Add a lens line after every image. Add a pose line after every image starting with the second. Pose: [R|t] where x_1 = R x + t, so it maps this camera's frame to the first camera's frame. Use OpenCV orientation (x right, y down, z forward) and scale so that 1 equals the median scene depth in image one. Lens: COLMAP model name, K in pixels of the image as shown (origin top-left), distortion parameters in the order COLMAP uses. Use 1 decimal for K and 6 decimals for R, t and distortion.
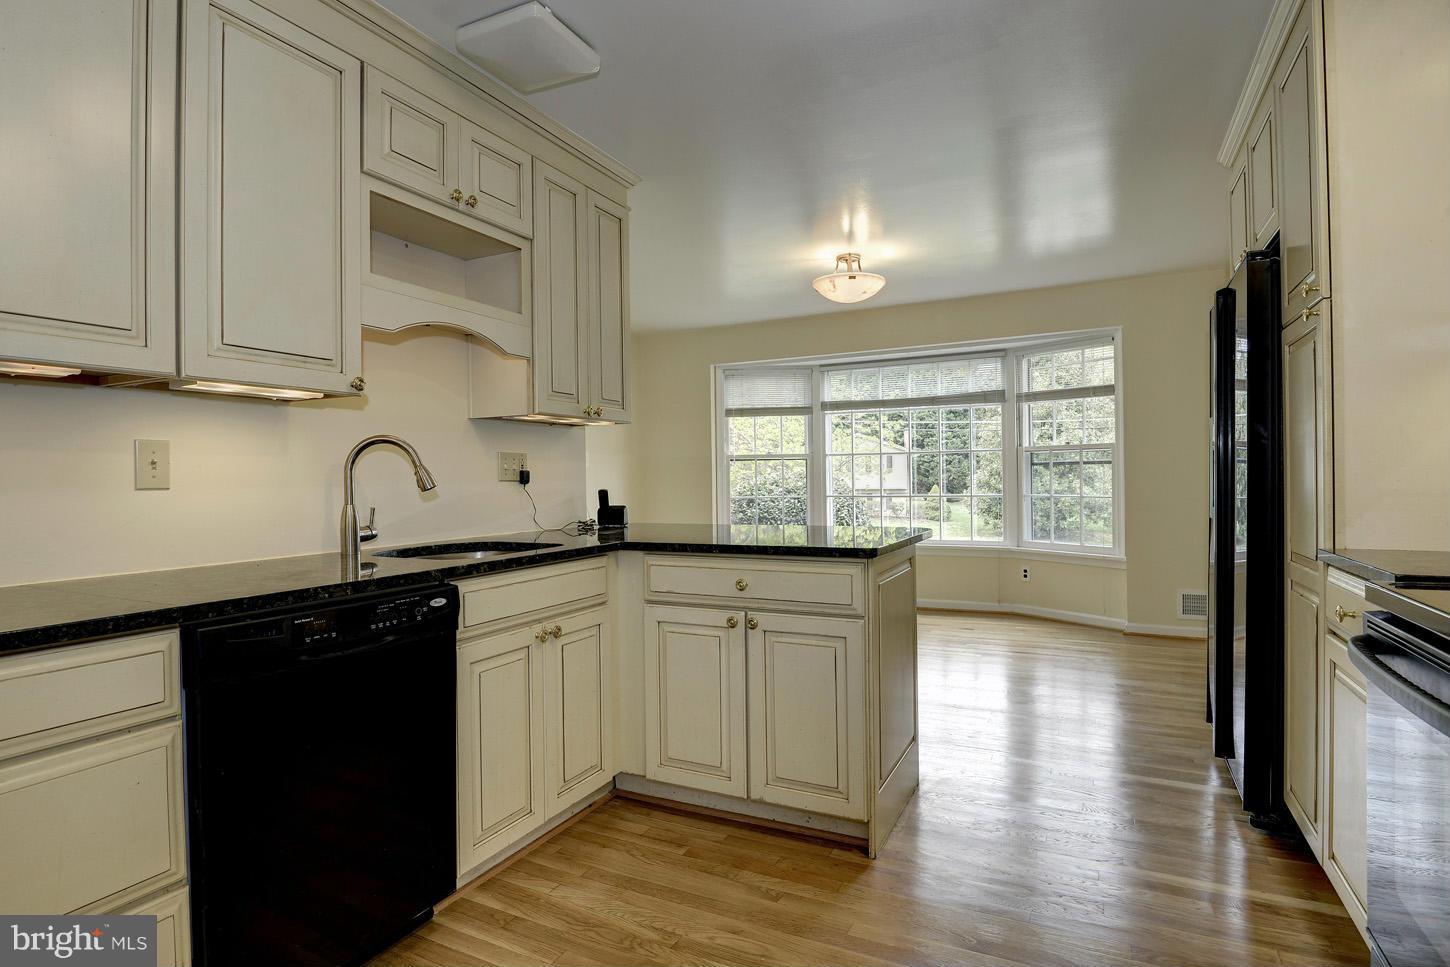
lens RADIAL K [[761.0, 0, 725.0], [0, 761.0, 483.5], [0, 0, 1]] dist [-0.015899, -0.001534]
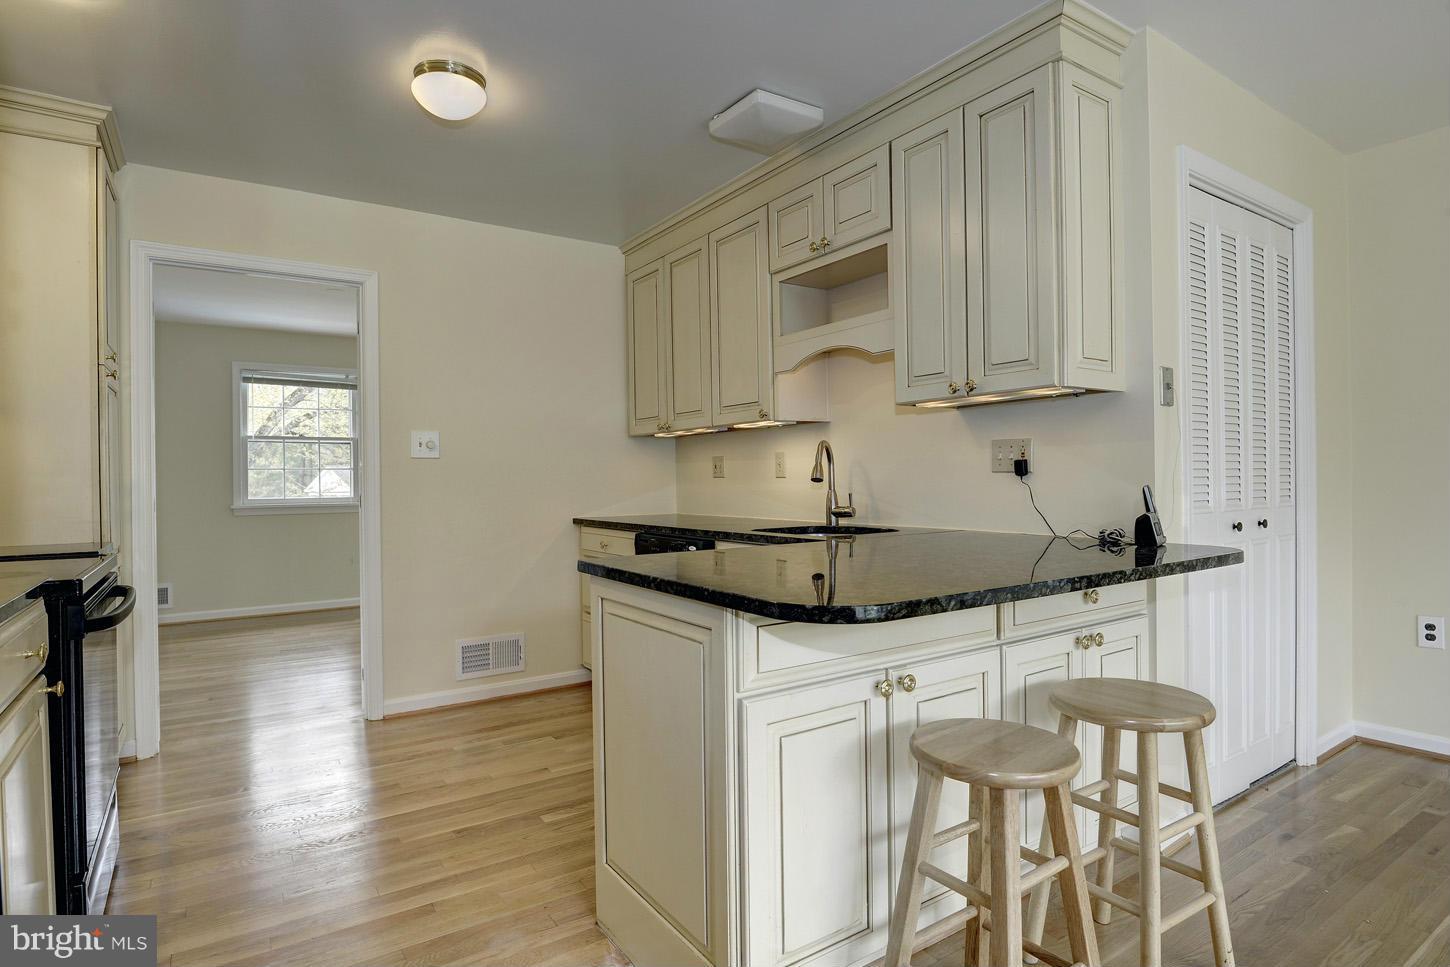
lens RADIAL K [[761.0, 0, 725.0], [0, 761.0, 483.5], [0, 0, 1]] dist [-0.015899, -0.001534]
pose [[-0.485374, 0.027916, -0.873861, 0.646094], [0.014858, 0.999609, 0.023681, -0.015735], [0.874180, -0.001490, -0.485599, 1.154004]]
